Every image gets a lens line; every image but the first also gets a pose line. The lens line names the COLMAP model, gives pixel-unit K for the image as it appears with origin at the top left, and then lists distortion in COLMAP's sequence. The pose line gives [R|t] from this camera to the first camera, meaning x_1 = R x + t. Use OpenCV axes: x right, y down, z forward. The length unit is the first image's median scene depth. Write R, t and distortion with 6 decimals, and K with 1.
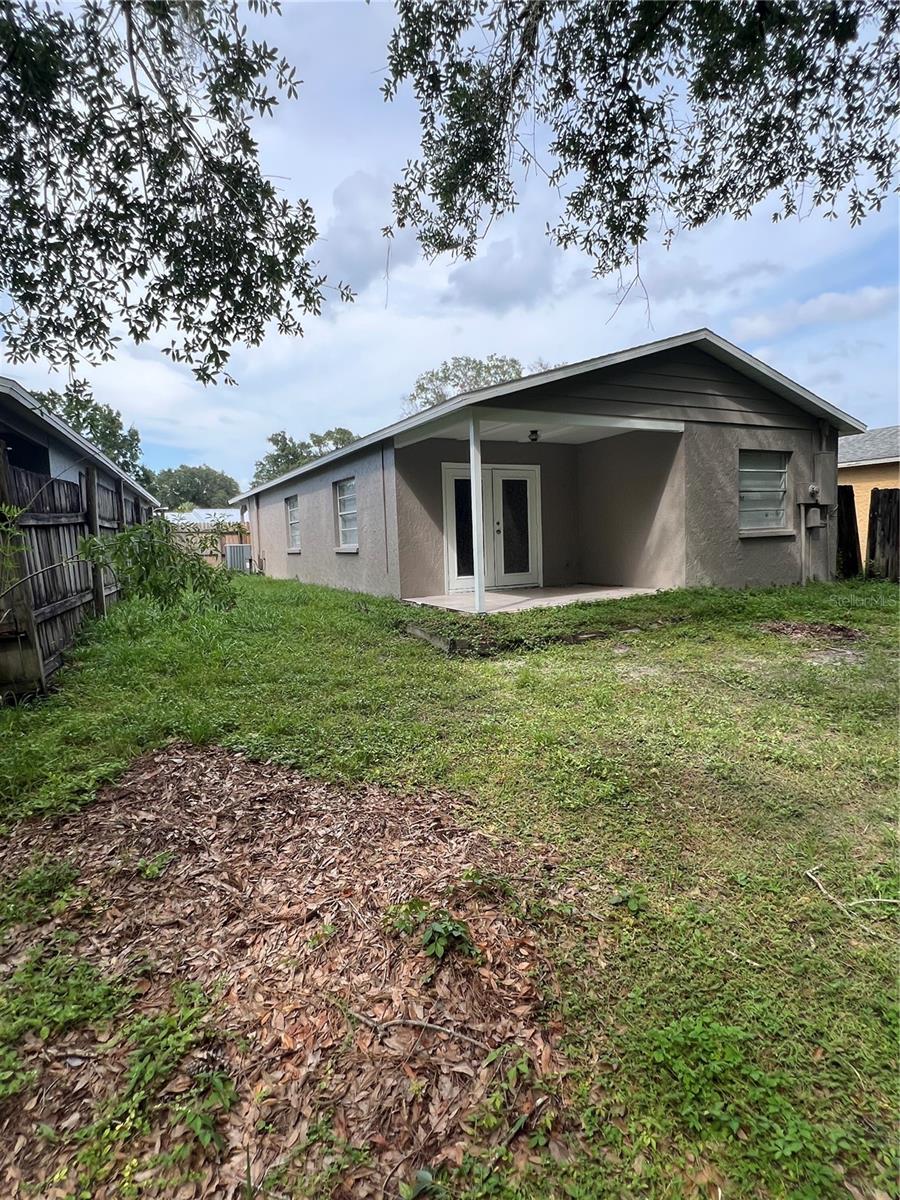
lens RADIAL K [[638.9, 0, 450.0], [0, 638.9, 600.0], [0, 0, 1]] dist [-0.021084, 0.000324]
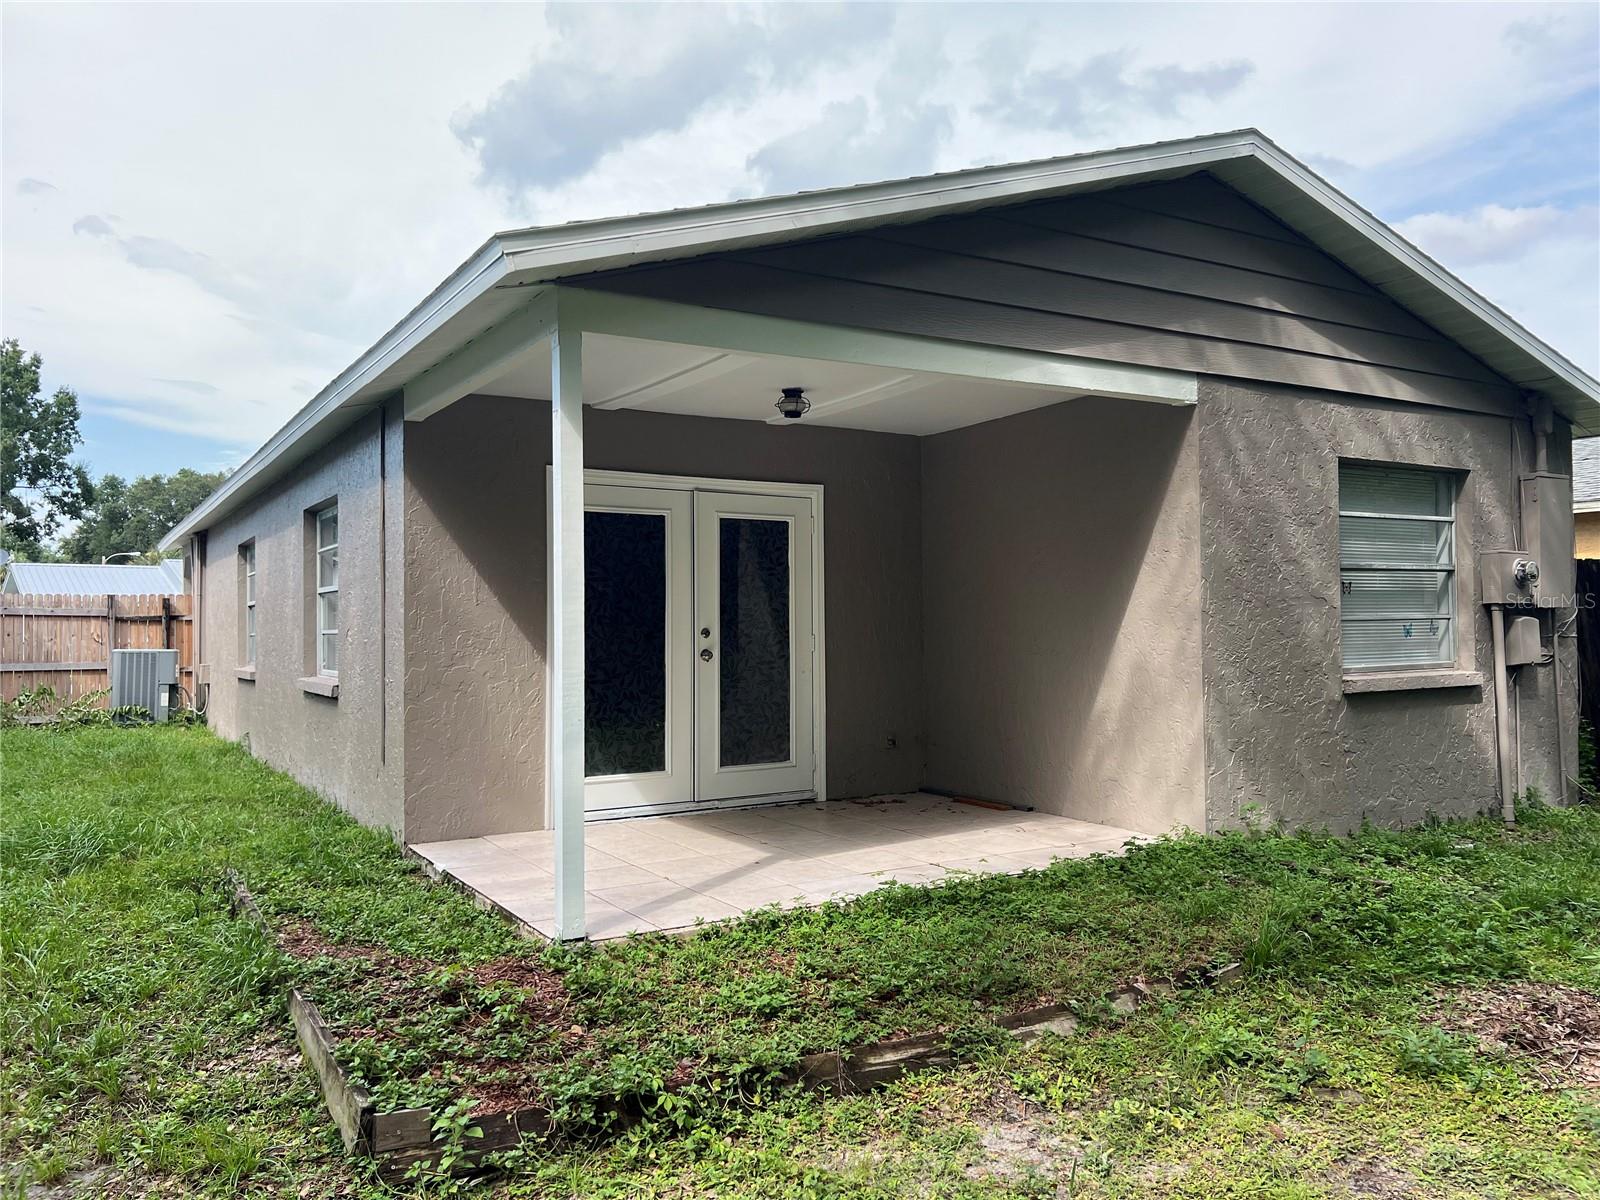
lens RADIAL K [[1207.3, 0, 800.0], [0, 1207.3, 600.0], [0, 0, 1]] dist [0.003845, -0.004477]
pose [[0.997823, 0.030192, 0.058637, 0.095502], [-0.022998, 0.992543, -0.119709, -0.059545], [-0.061814, 0.118100, 0.991076, 0.312344]]
